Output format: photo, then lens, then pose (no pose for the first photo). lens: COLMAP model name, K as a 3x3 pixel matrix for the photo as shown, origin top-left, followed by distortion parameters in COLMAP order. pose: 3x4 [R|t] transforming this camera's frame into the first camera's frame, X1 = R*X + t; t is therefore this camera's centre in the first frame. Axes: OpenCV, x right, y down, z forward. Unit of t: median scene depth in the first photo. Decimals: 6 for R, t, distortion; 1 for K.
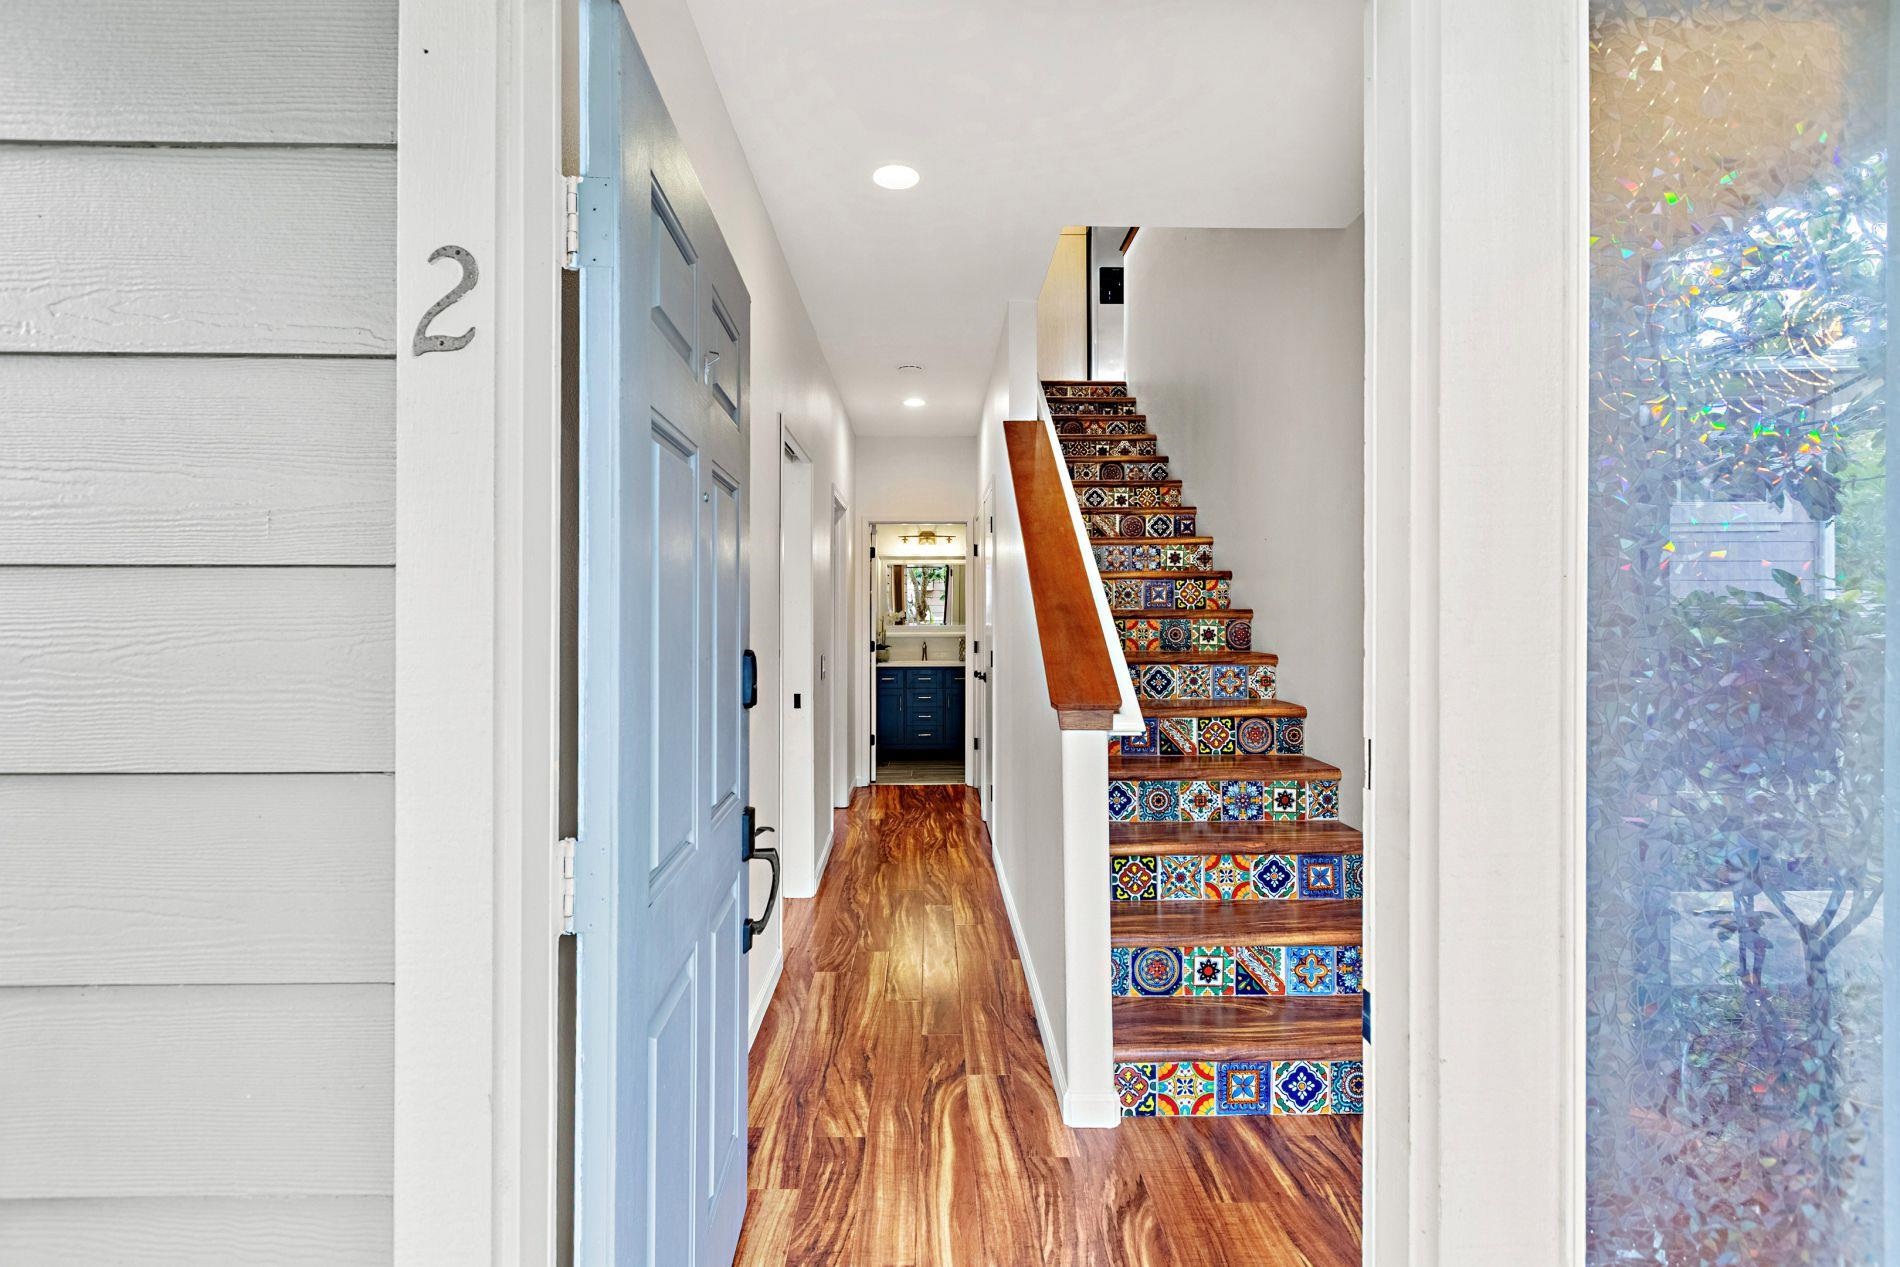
lens RADIAL K [[850.0, 0, 935.9], [0, 850.0, 623.9], [0, 0, 1]] dist [0.001202, 0.000189]
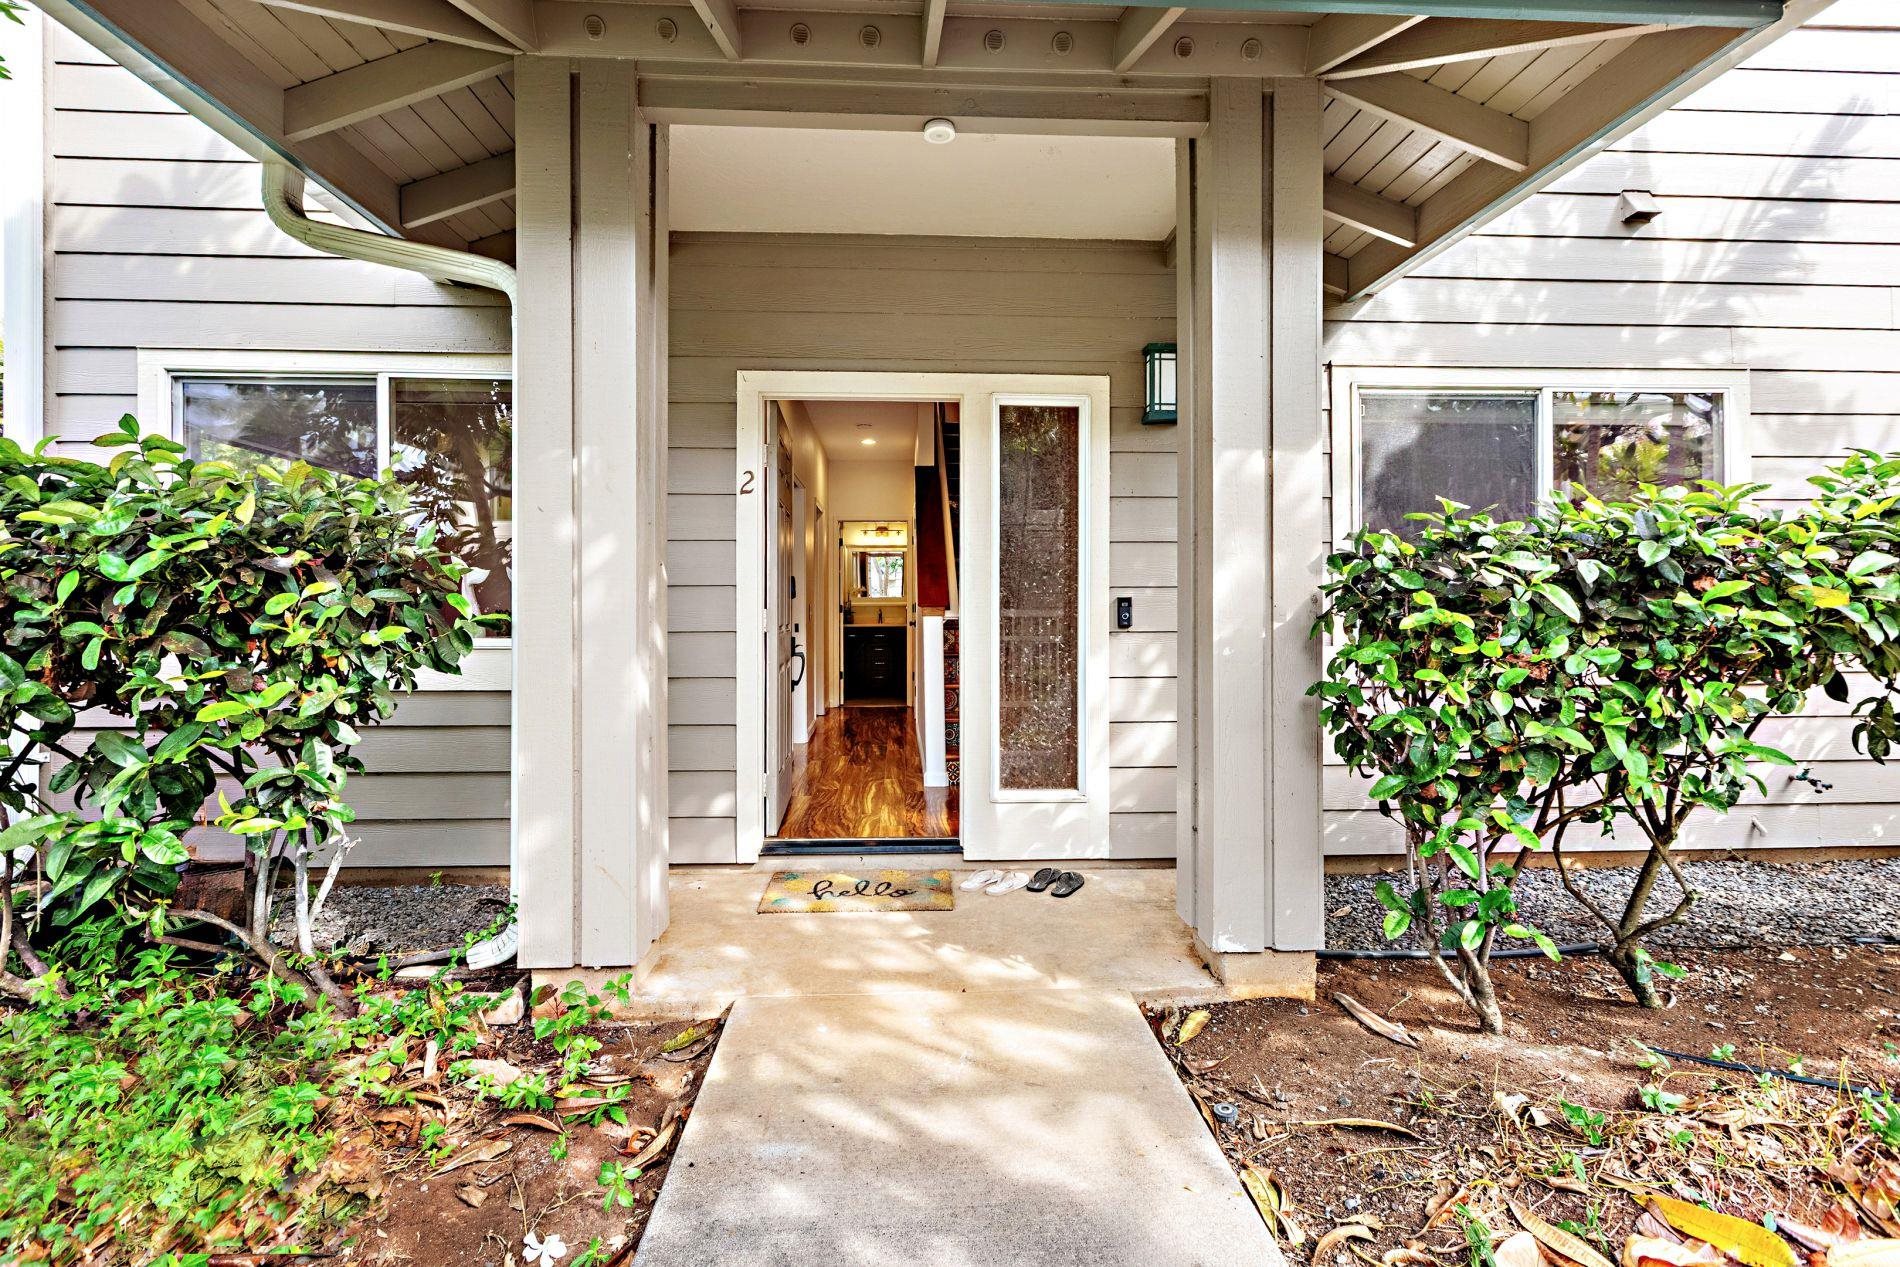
lens RADIAL K [[850.0, 0, 935.9], [0, 850.0, 623.9], [0, 0, 1]] dist [0.001202, 0.000189]
pose [[0.999340, -0.001359, 0.036302, 0.031893], [0.001043, 0.999961, 0.008732, 0.039746], [-0.036313, -0.008689, 0.999303, -0.418142]]
